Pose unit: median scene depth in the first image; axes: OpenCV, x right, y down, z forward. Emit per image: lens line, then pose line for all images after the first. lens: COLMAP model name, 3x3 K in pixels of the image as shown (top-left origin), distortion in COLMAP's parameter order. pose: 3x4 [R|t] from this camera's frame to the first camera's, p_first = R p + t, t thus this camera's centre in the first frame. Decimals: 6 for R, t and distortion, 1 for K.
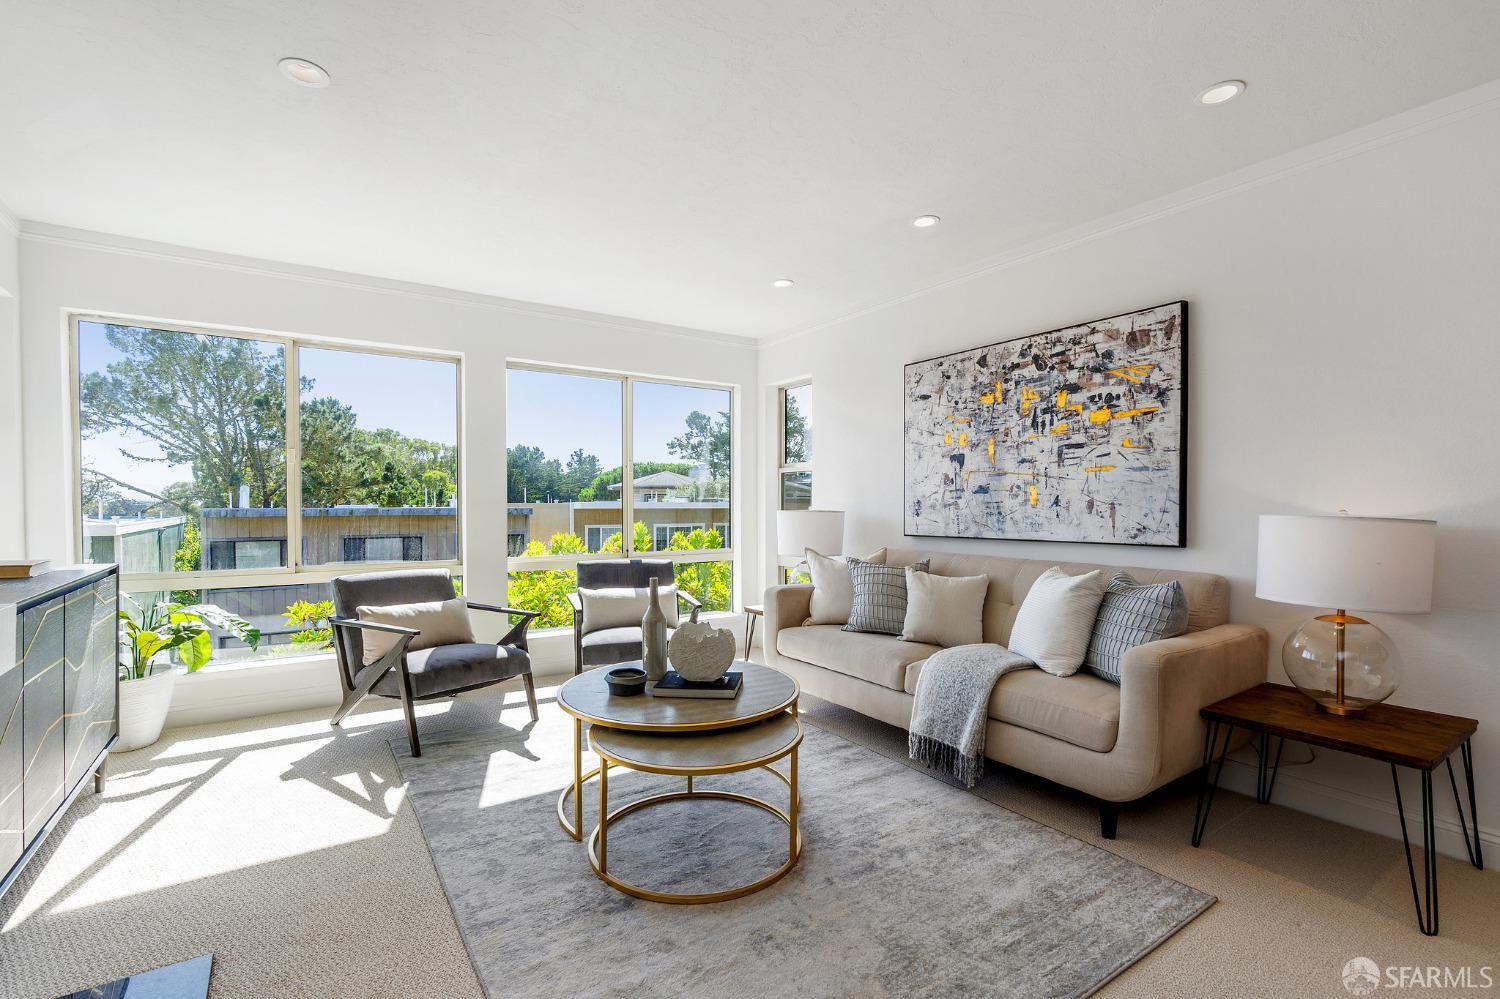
lens RADIAL K [[712.1, 0, 784.0], [0, 712.1, 513.7], [0, 0, 1]] dist [-0.009459, 0.003000]
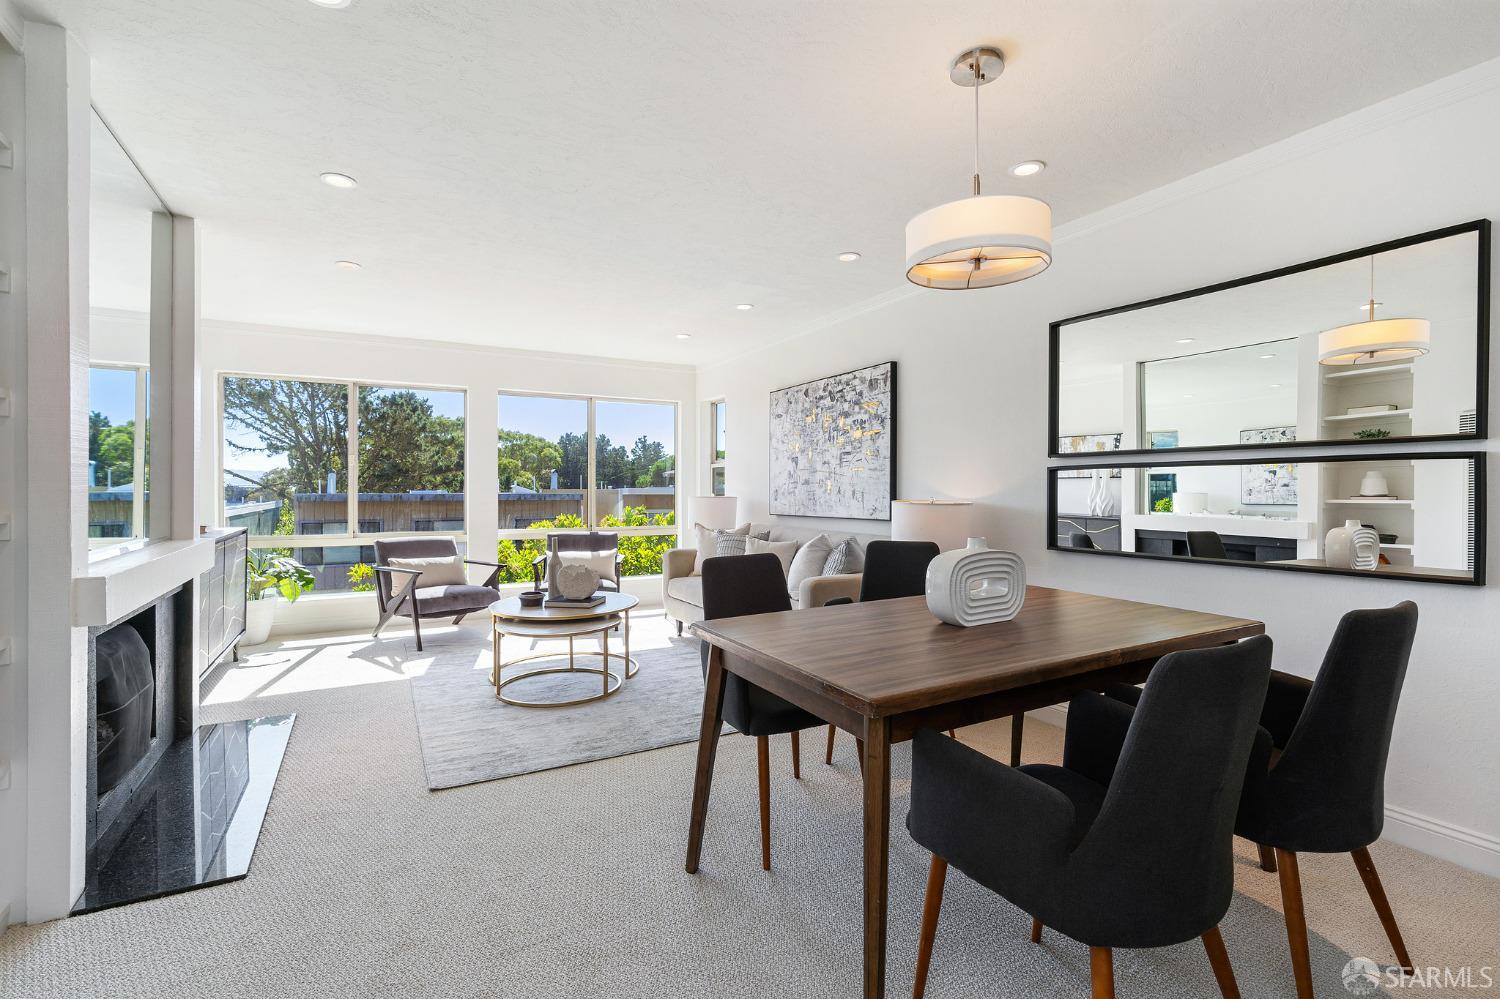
lens RADIAL K [[712.1, 0, 788.0], [0, 712.1, 486.2], [0, 0, 1]] dist [-0.009459, 0.003000]
pose [[0.996739, 0.000347, -0.080694, 0.342026], [-0.001868, 0.999822, -0.018774, 0.001124], [0.080673, 0.018864, 0.996562, -0.414729]]
